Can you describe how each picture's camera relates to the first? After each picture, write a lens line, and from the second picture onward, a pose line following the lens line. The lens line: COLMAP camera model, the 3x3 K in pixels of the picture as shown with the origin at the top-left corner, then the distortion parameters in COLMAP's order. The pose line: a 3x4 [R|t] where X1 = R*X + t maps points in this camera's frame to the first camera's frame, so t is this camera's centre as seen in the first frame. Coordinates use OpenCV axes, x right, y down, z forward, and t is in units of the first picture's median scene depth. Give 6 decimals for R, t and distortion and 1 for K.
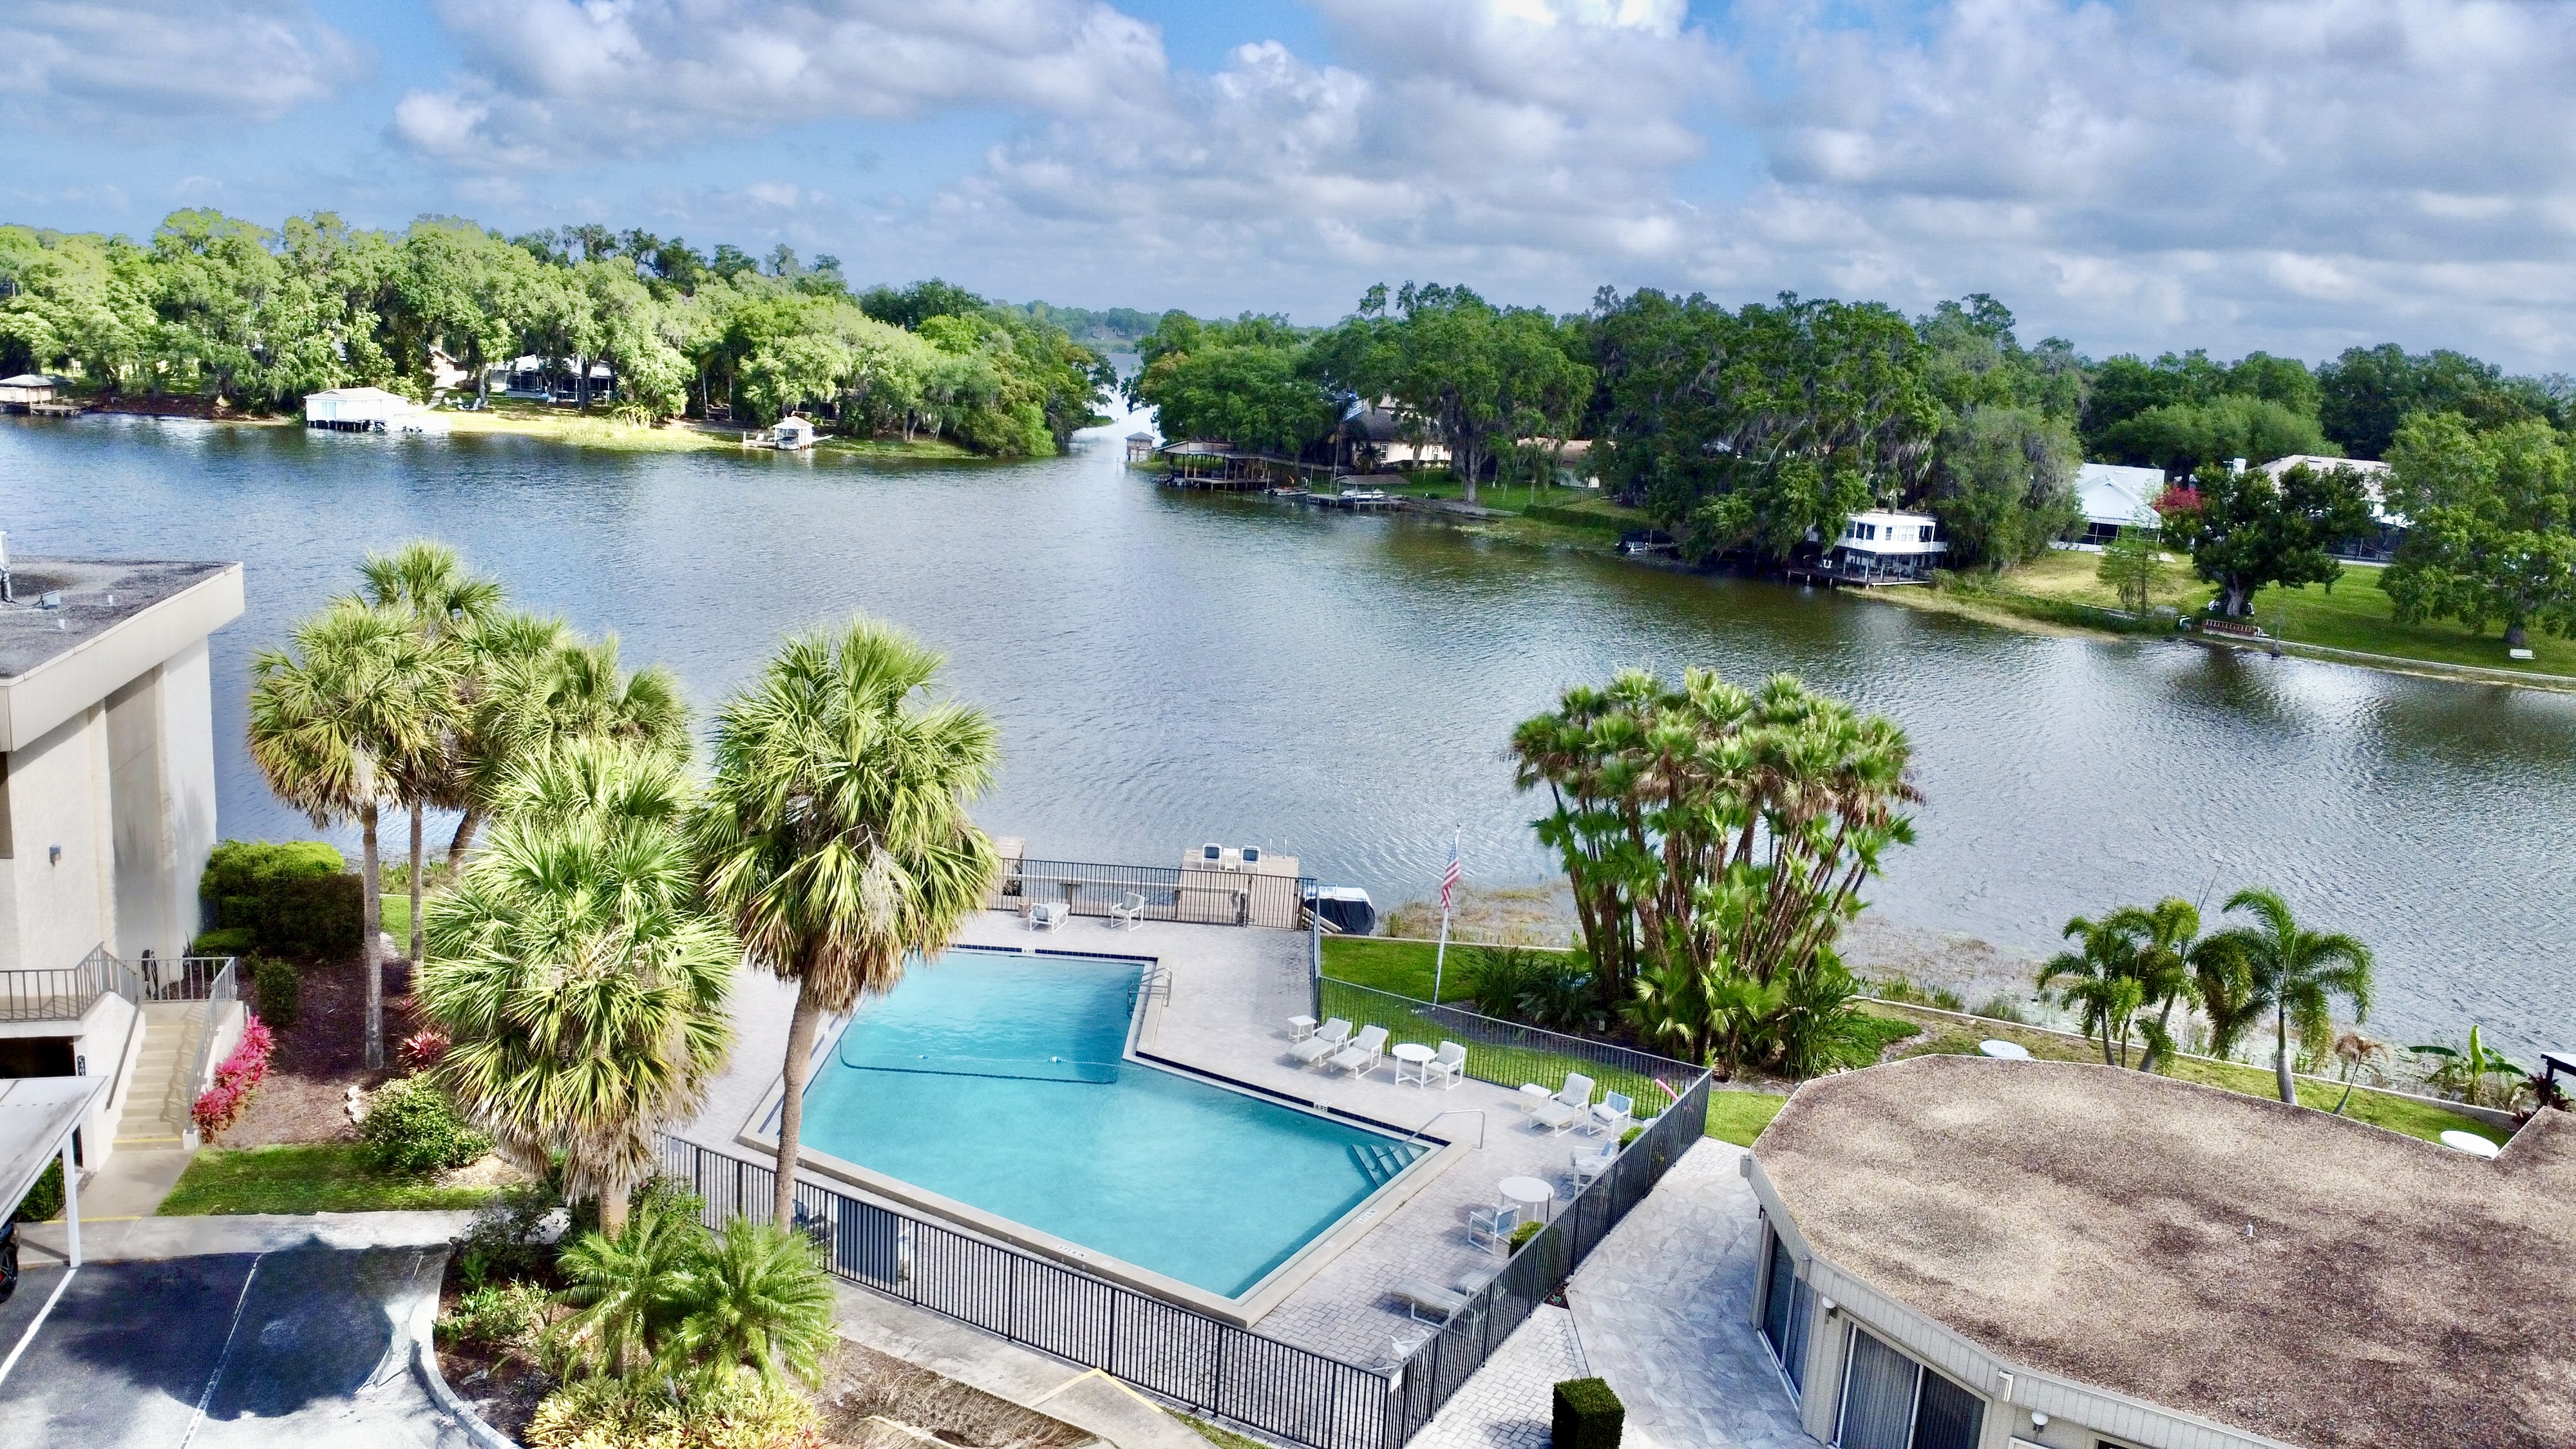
lens RADIAL K [[1885.9, 0, 1325.9], [0, 1885.9, 716.3], [0, 0, 1]] dist [-0.024892, -0.007819]
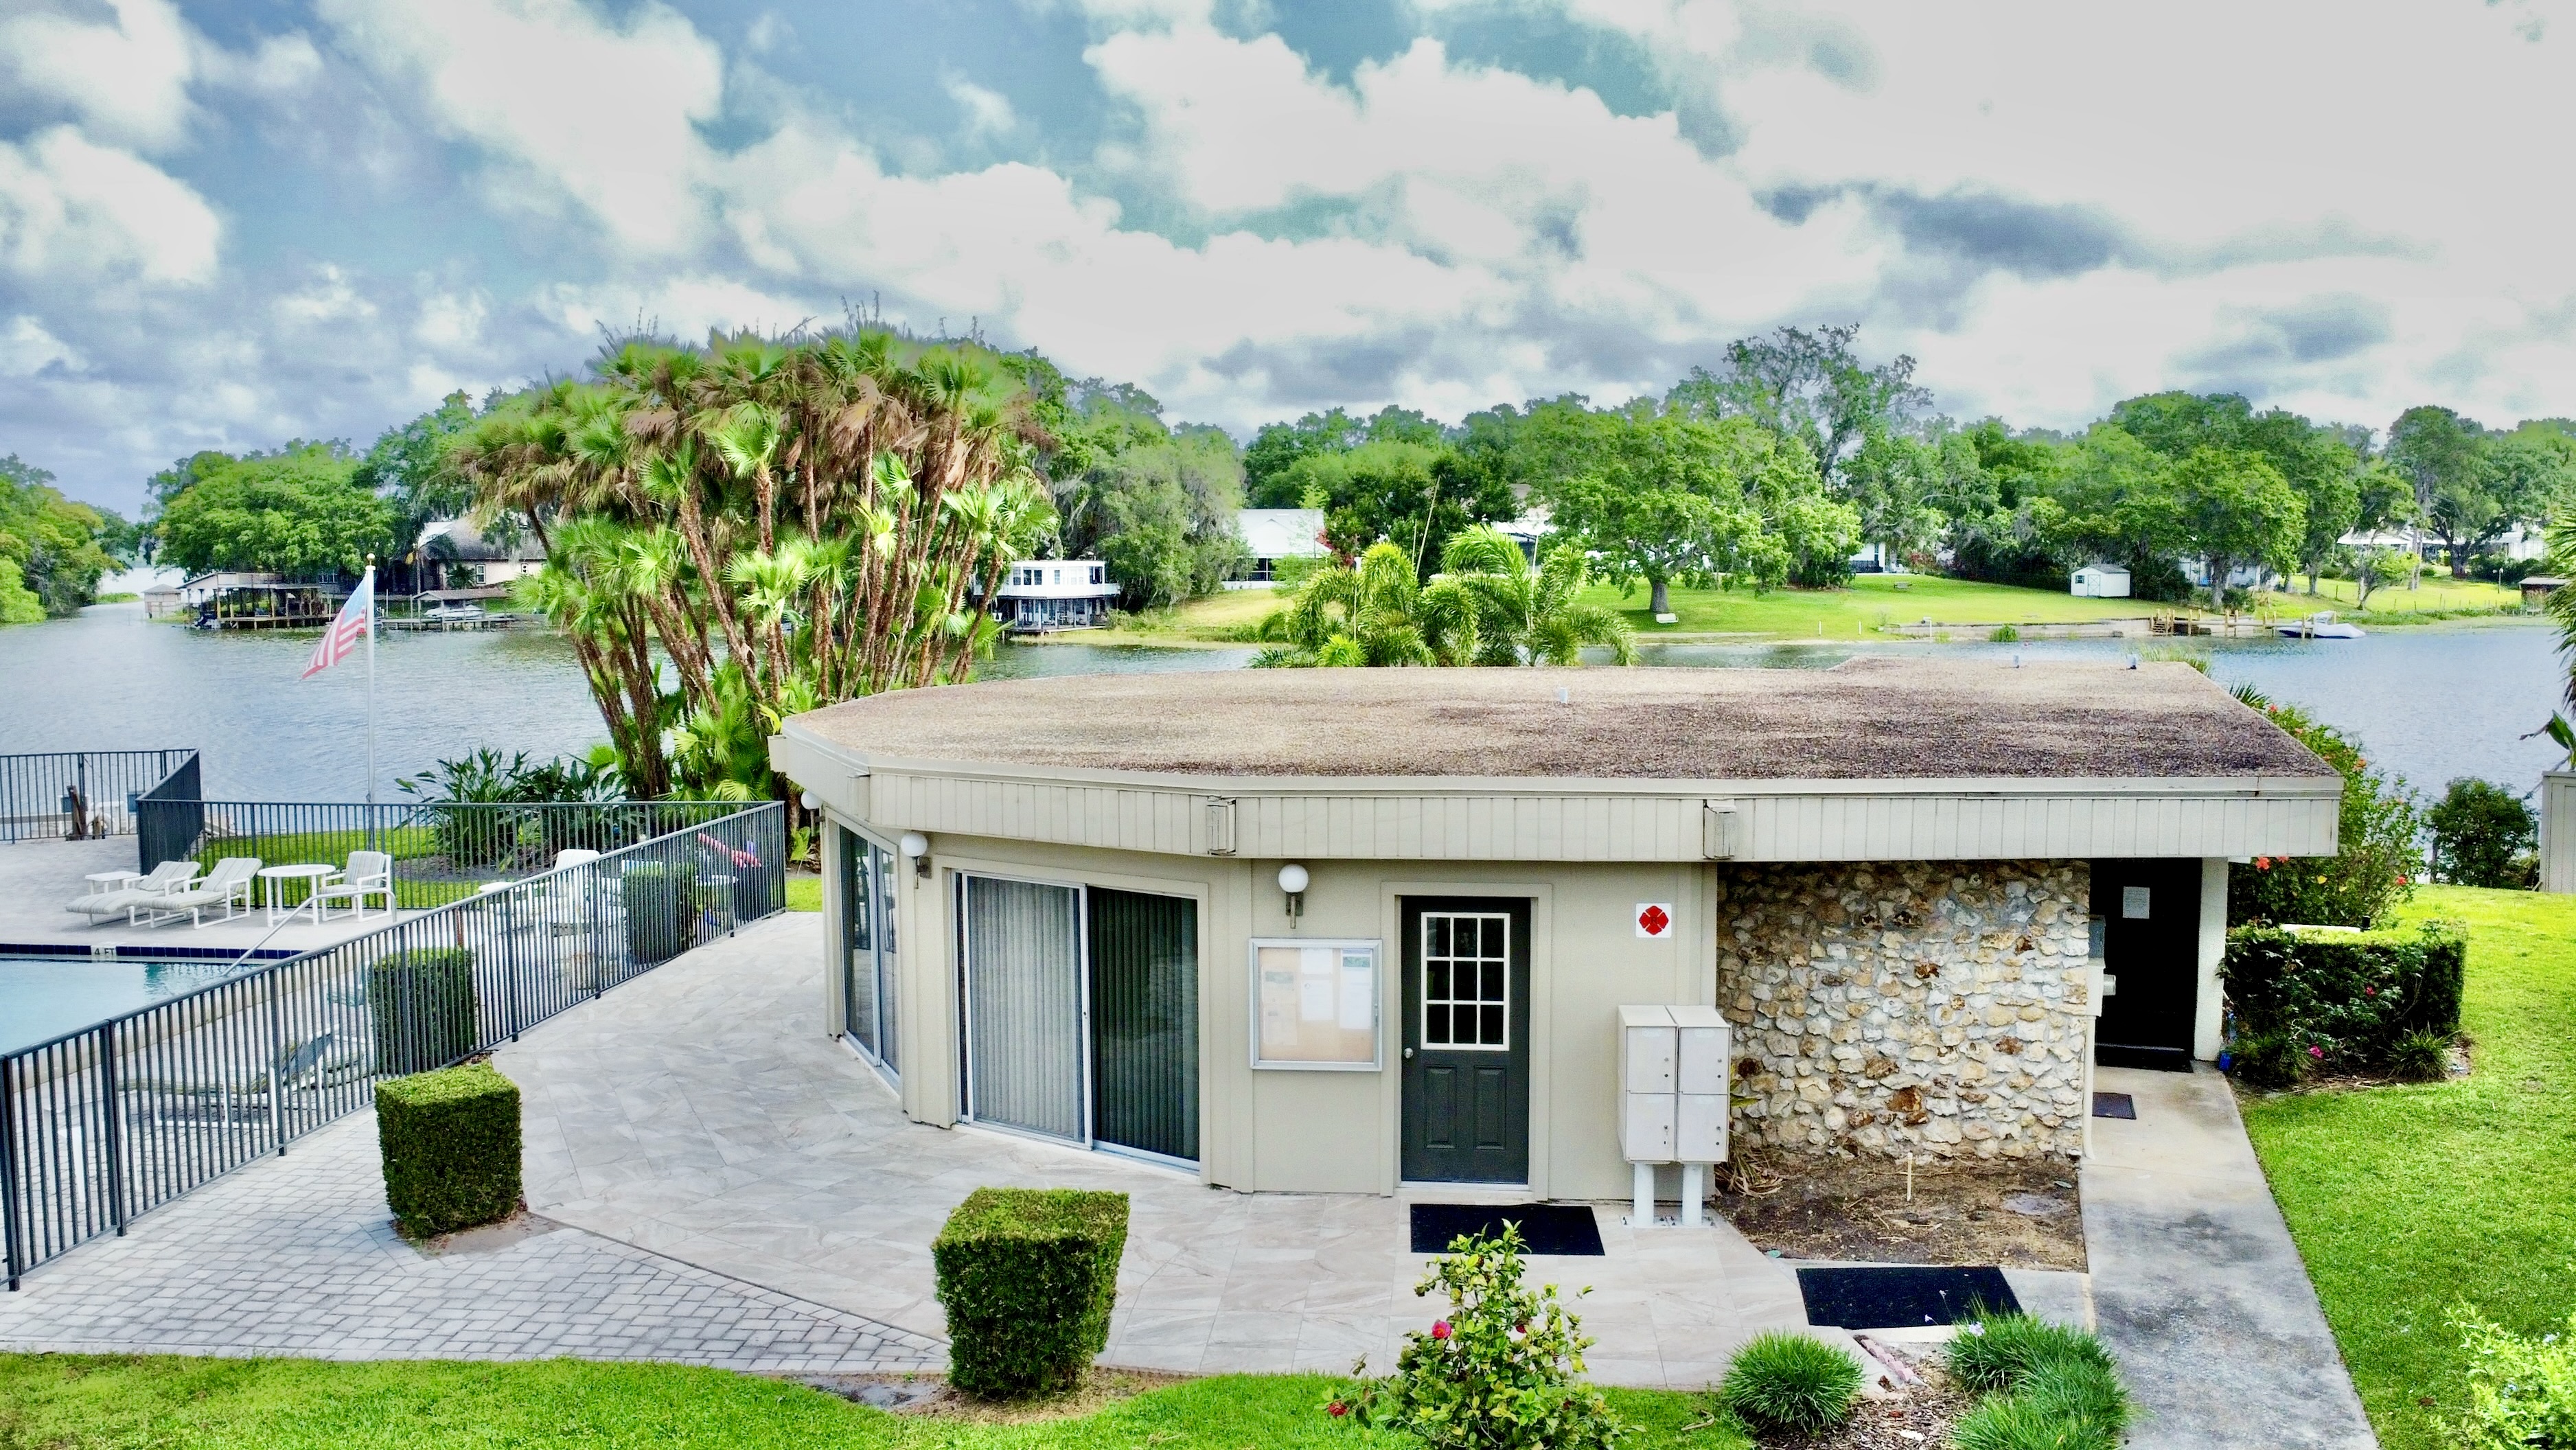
lens RADIAL K [[1885.9, 0, 1325.9], [0, 1885.9, 716.8], [0, 0, 1]] dist [-0.024892, -0.007819]
pose [[0.911791, -0.095786, 0.399328, 0.042348], [0.152203, 0.981985, -0.111982, 0.092830], [-0.381407, 0.162883, 0.909944, 0.115883]]
